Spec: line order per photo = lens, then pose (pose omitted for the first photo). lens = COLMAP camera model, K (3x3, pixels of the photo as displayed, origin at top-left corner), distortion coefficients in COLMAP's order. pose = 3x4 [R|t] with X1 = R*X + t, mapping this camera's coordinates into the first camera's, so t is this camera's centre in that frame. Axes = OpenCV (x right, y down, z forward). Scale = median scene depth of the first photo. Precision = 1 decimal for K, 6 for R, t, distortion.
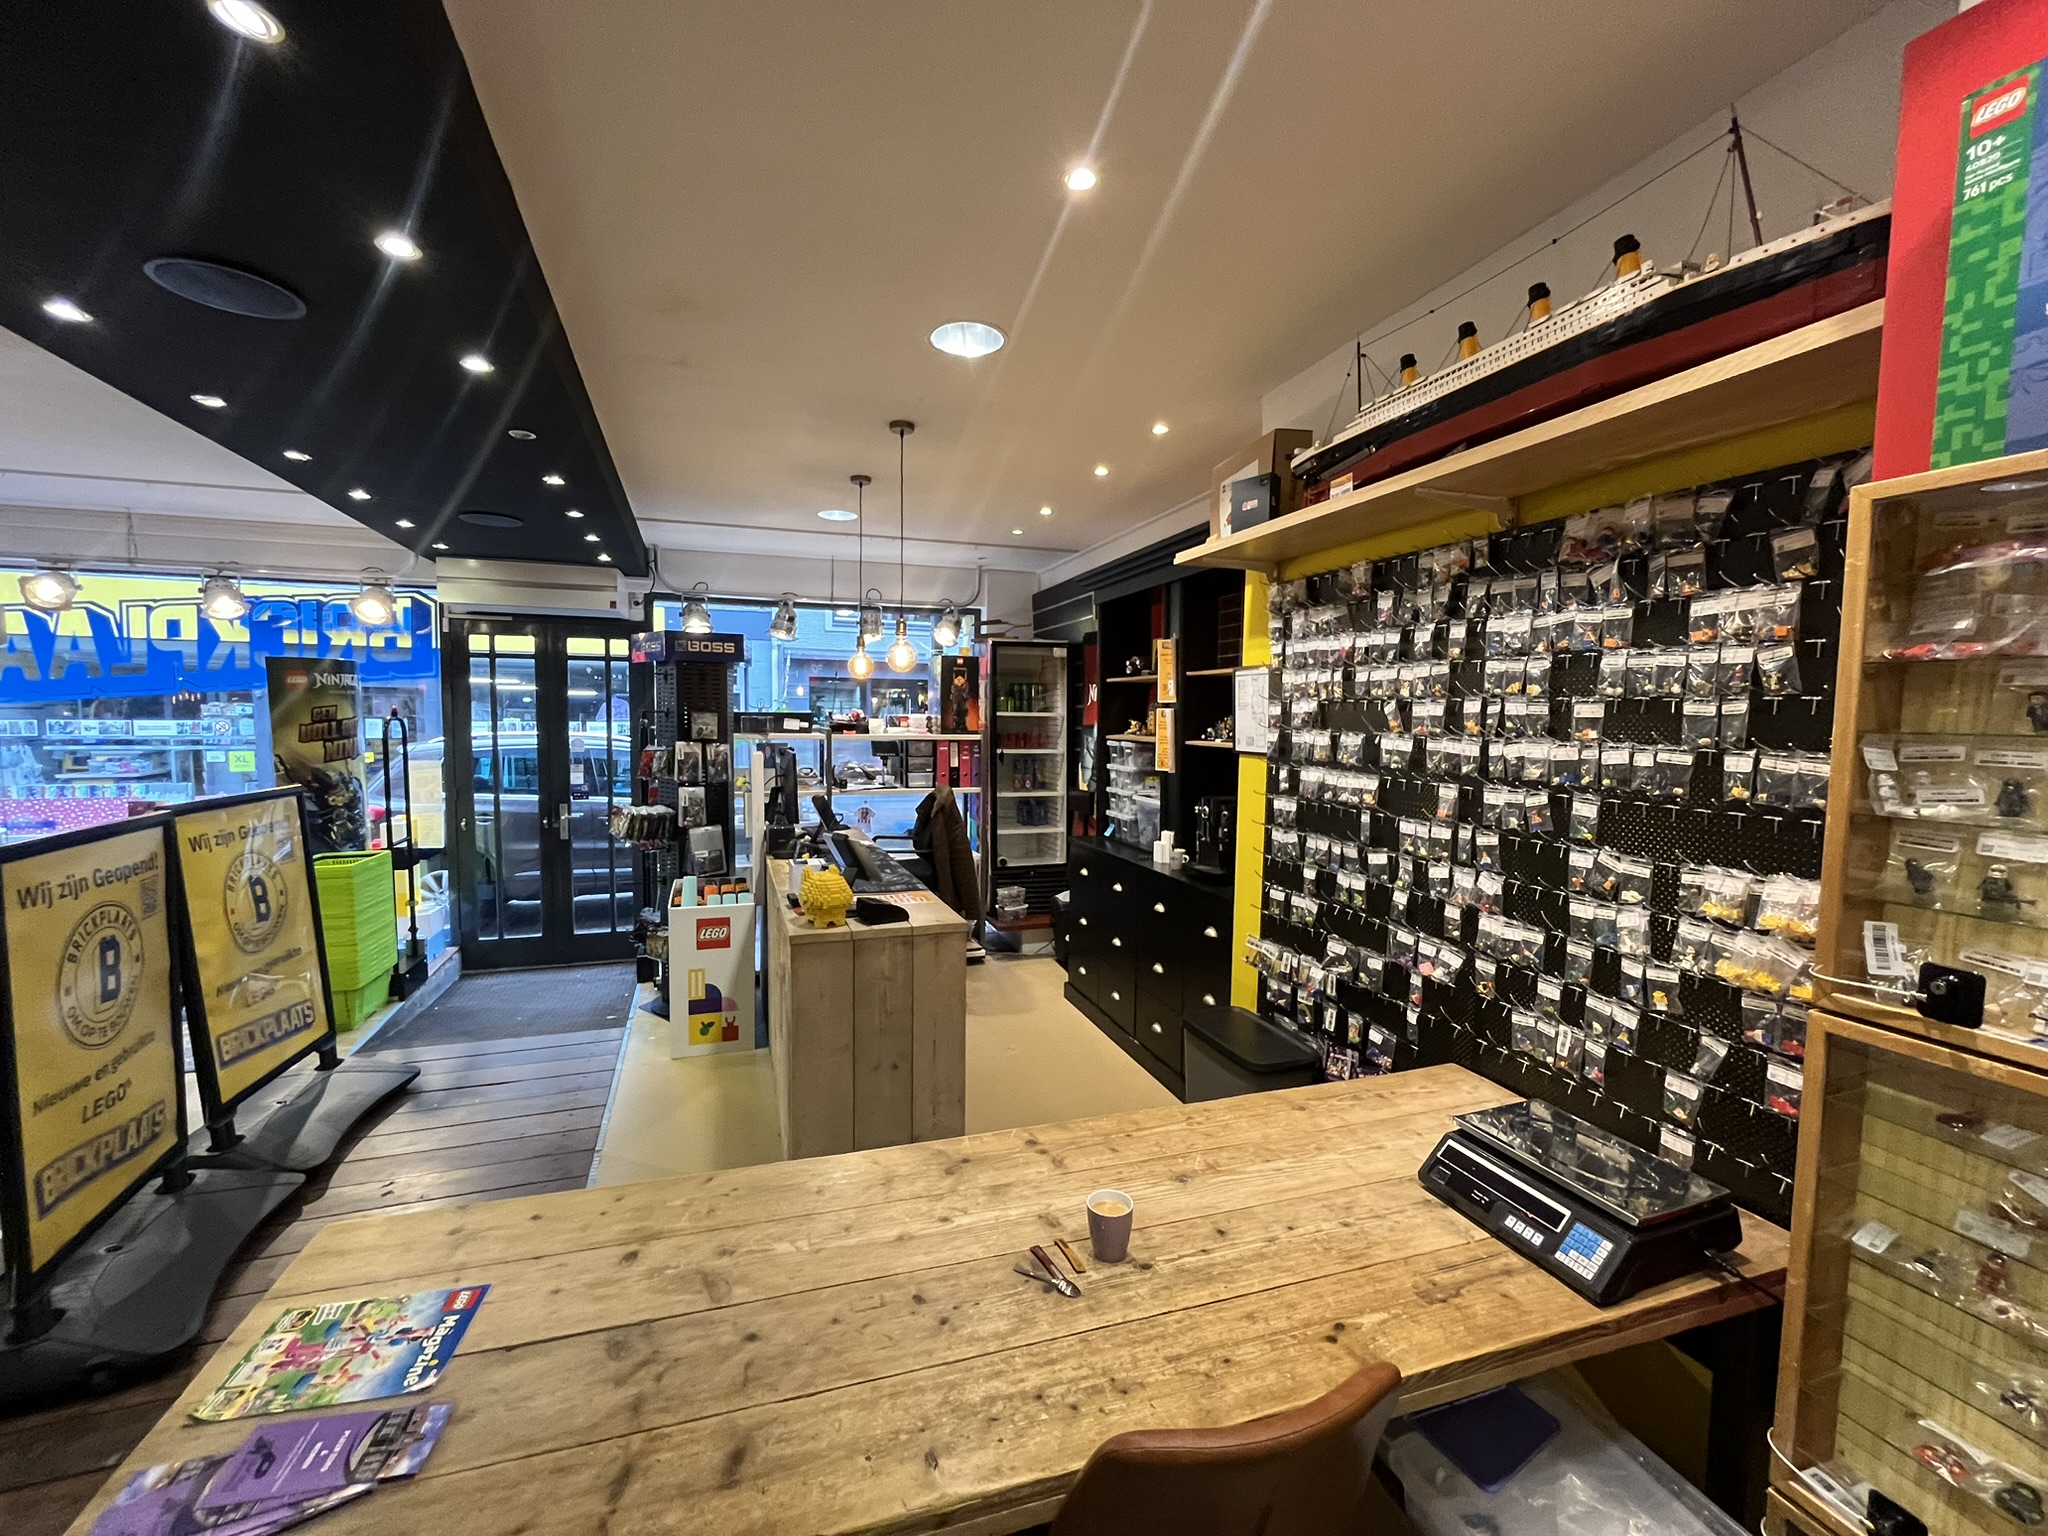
lens RADIAL K [[831.2, 0, 1016.2], [0, 831.2, 772.8], [0, 0, 1]] dist [-0.003669, -0.000362]
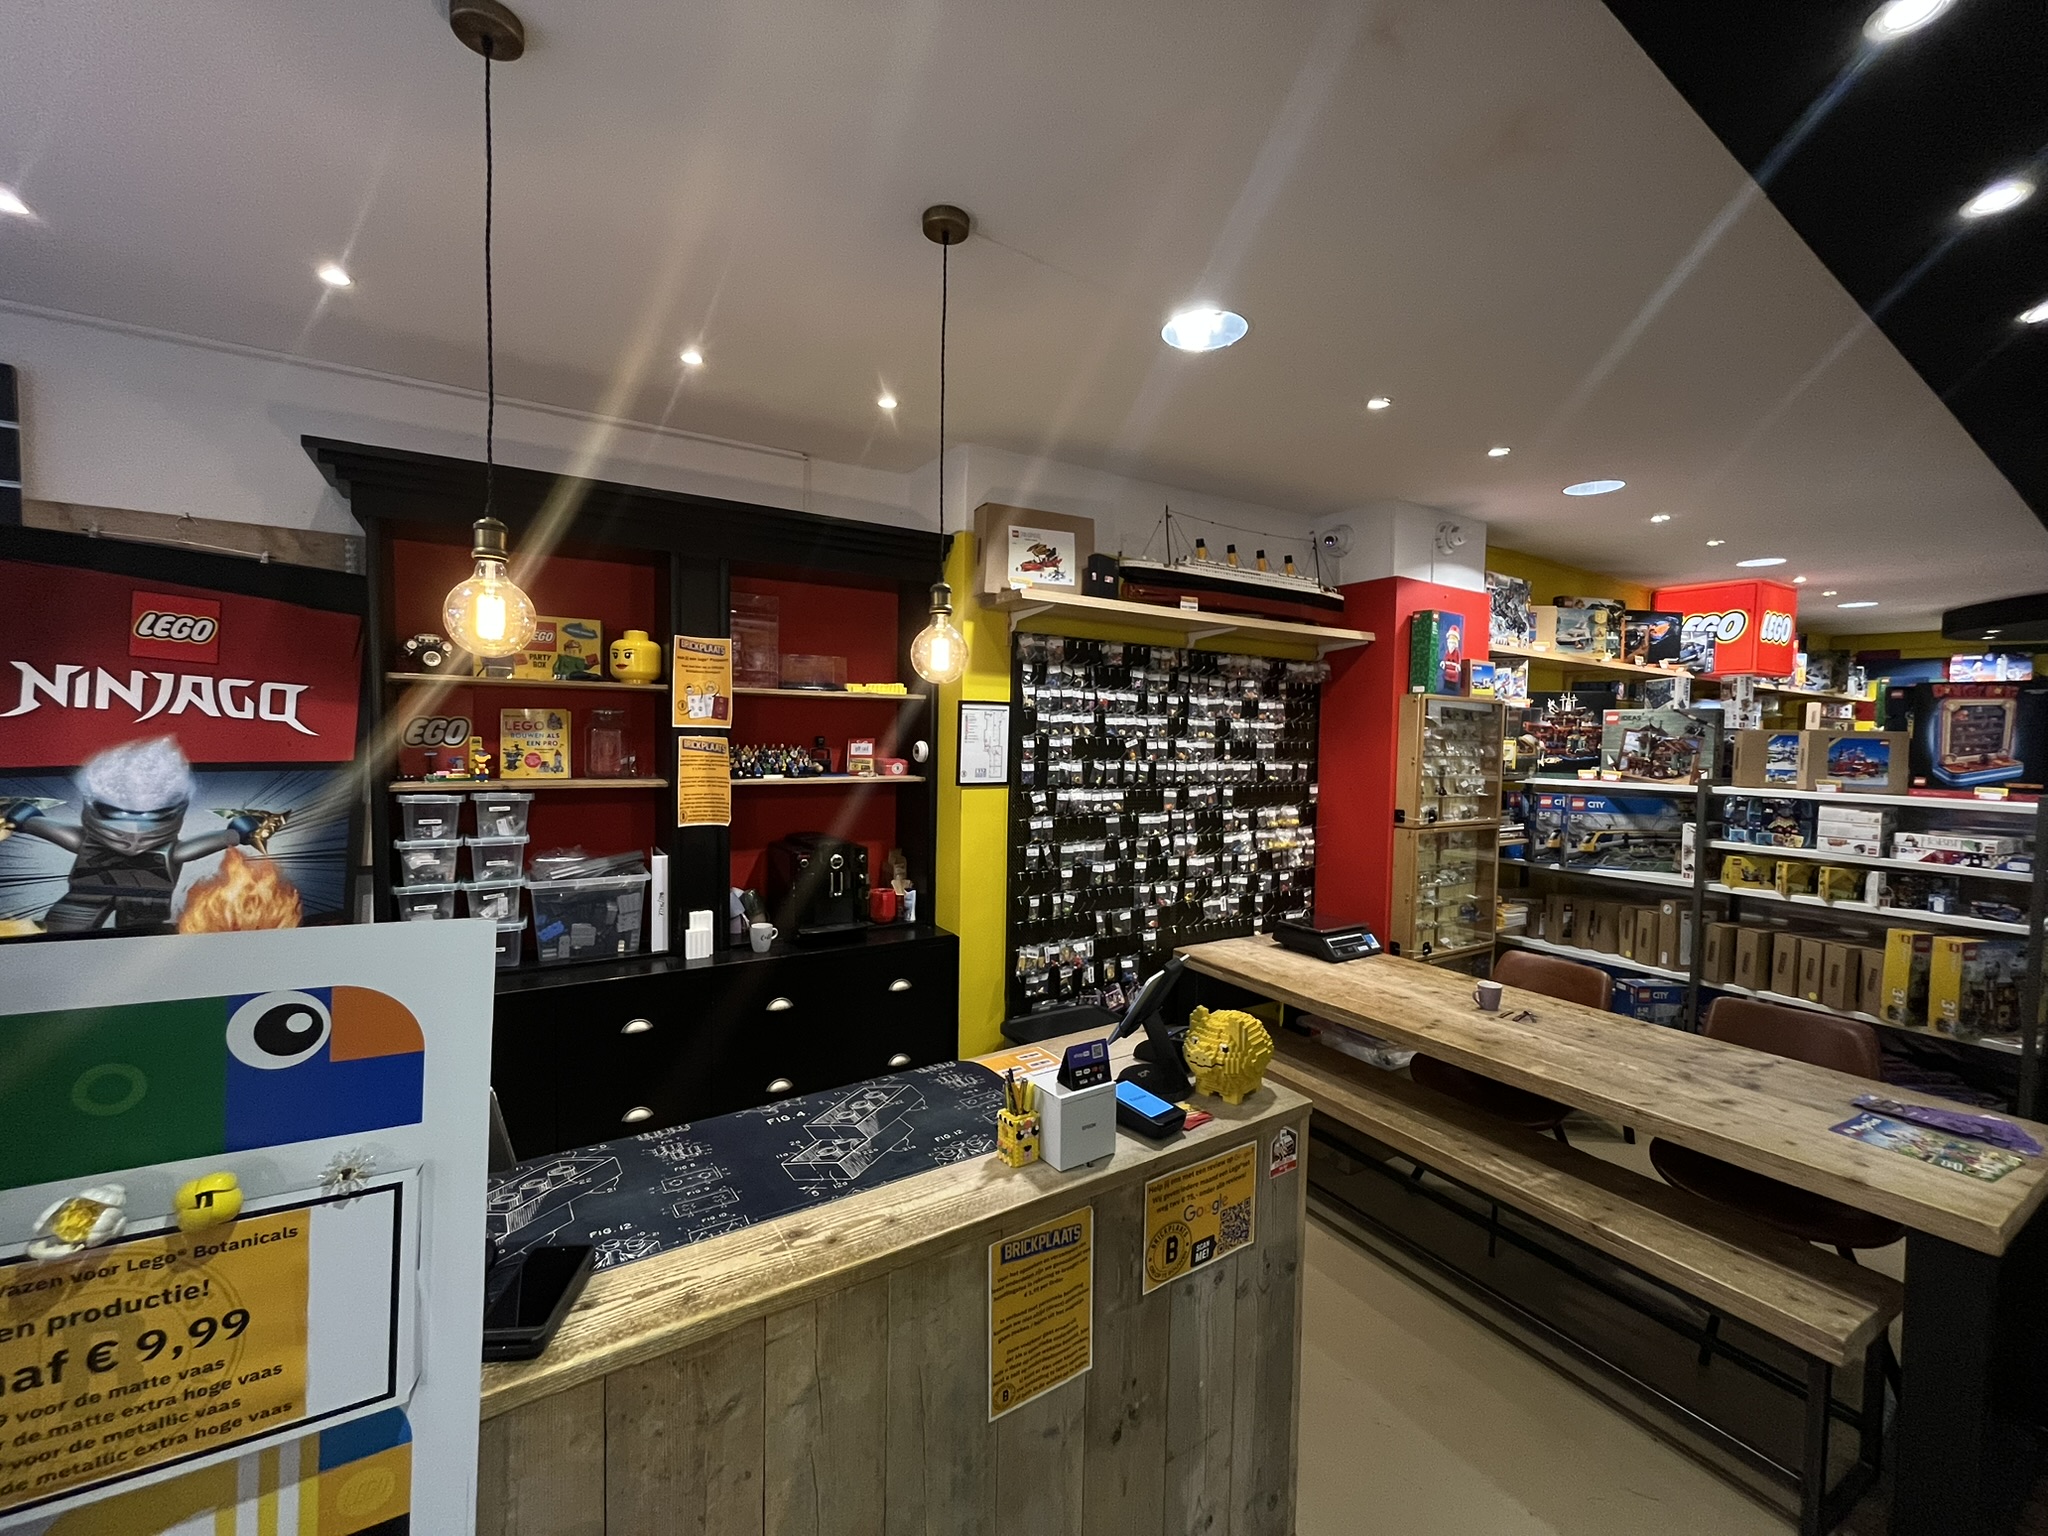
lens RADIAL K [[831.2, 0, 1016.2], [0, 831.2, 772.8], [0, 0, 1]] dist [-0.003669, -0.000362]
pose [[-0.240222, -0.058471, 0.968955, -0.948715], [0.050201, 0.996100, 0.072555, -0.142559], [-0.969419, 0.066072, -0.236350, 1.534607]]
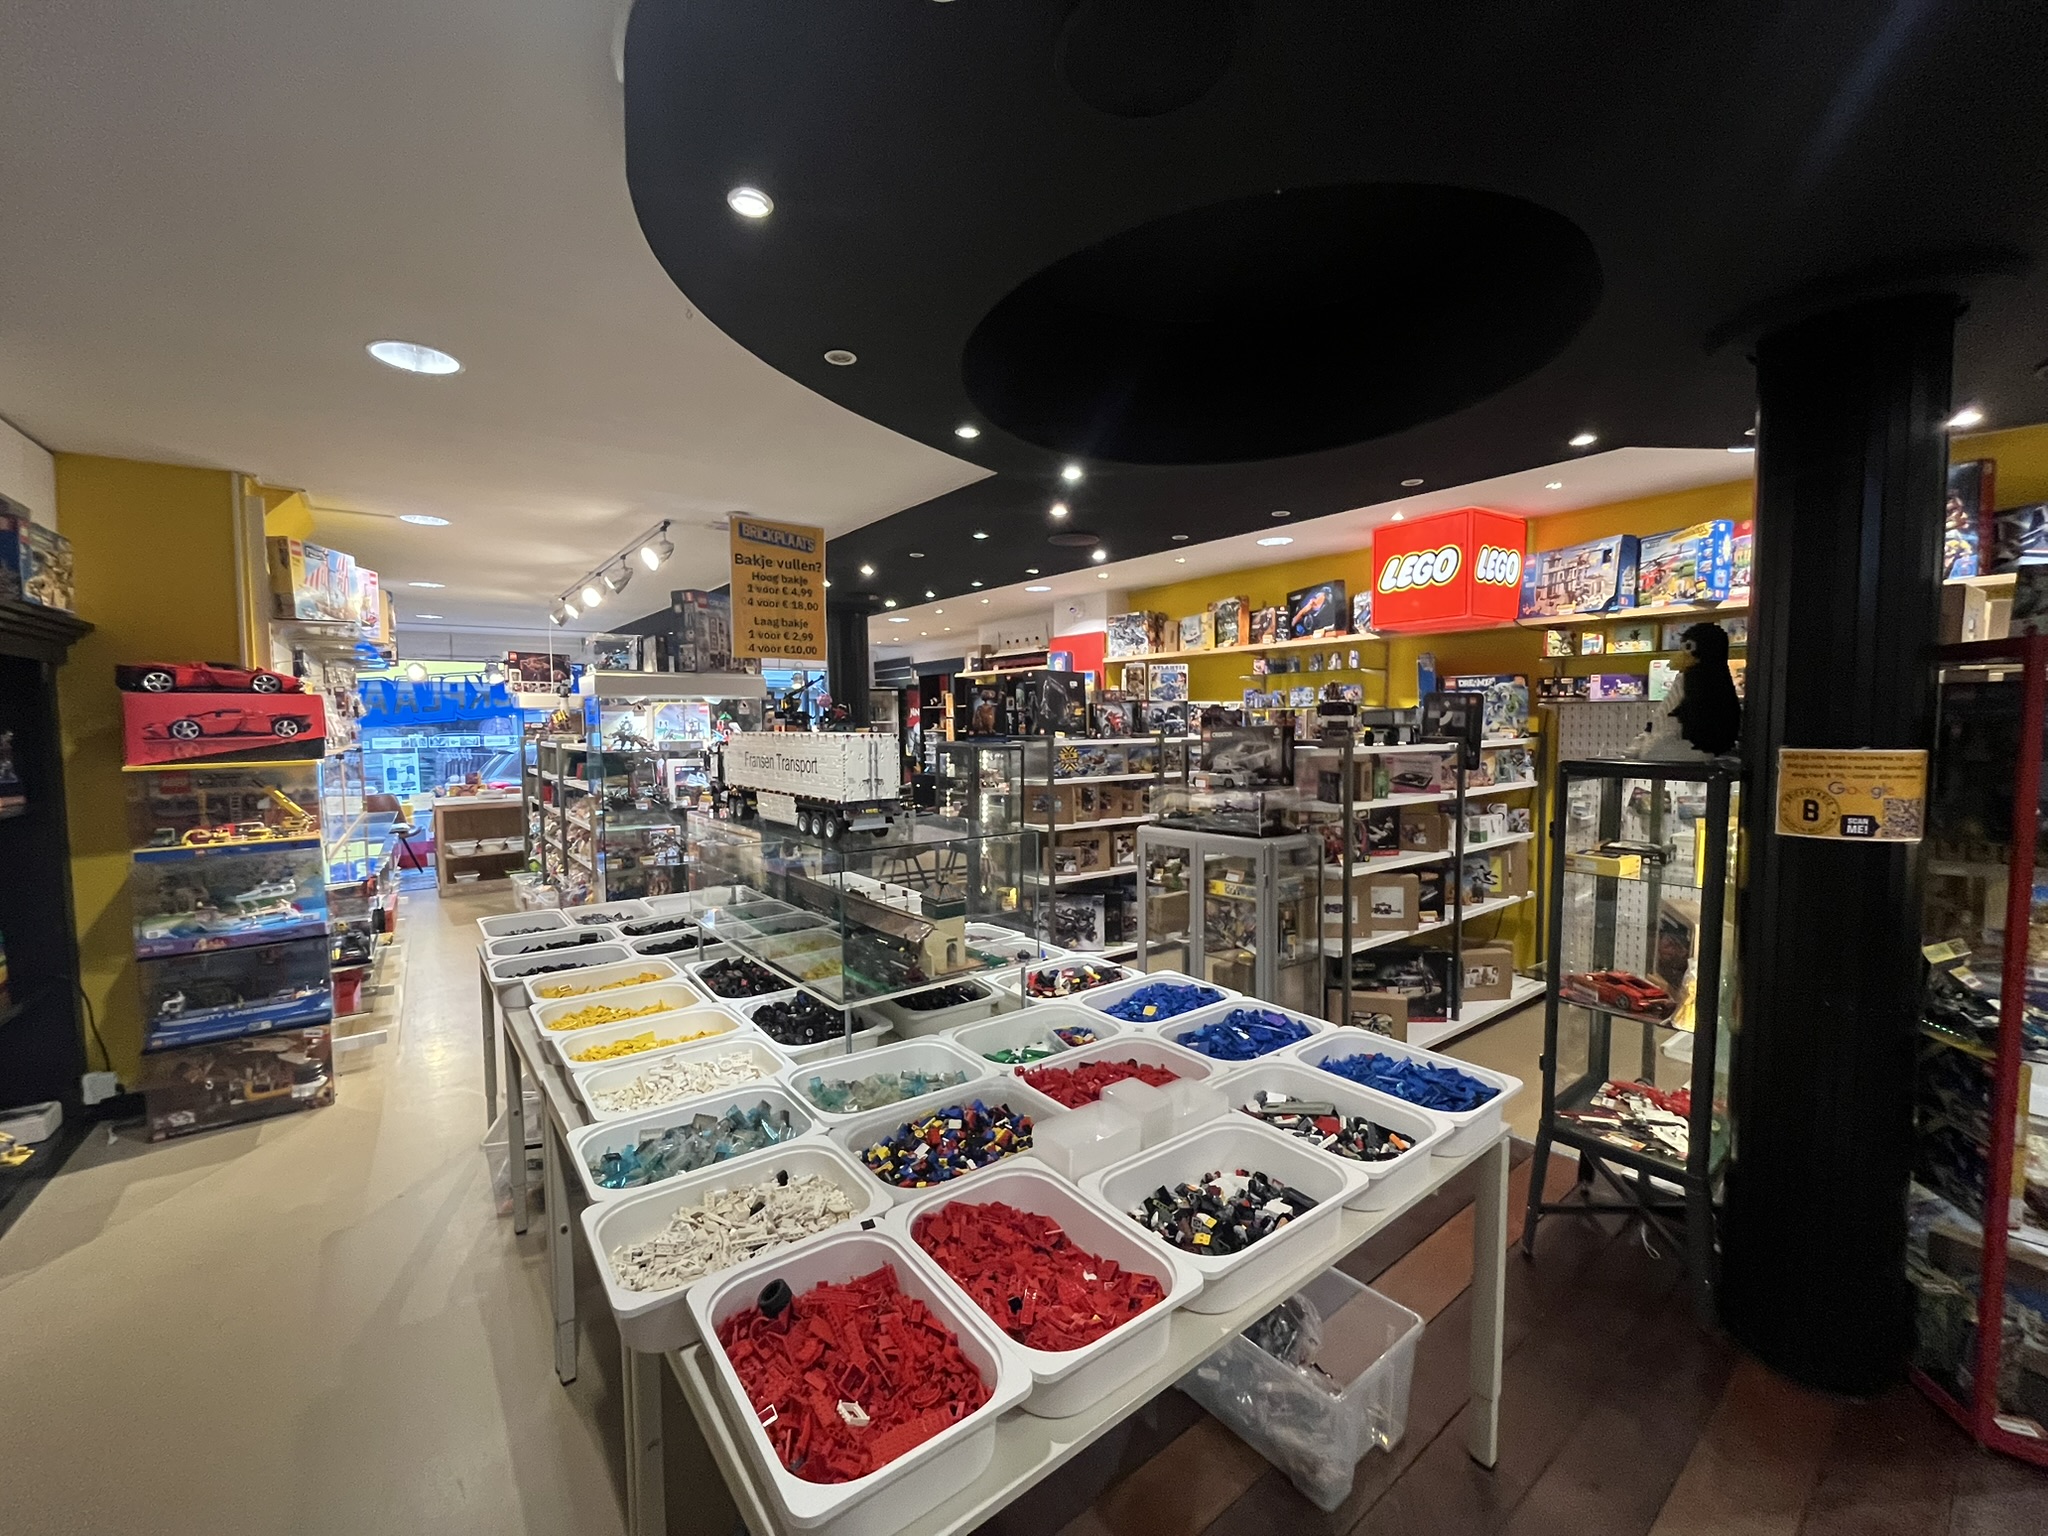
lens RADIAL K [[826.4, 0, 1021.0], [0, 826.4, 766.0], [0, 0, 1]] dist [-0.001735, -0.000288]
pose [[0.952401, -0.037039, 0.302589, -0.728756], [0.041750, 0.999086, -0.009115, 0.192092], [-0.301975, 0.021315, 0.953078, -2.837414]]
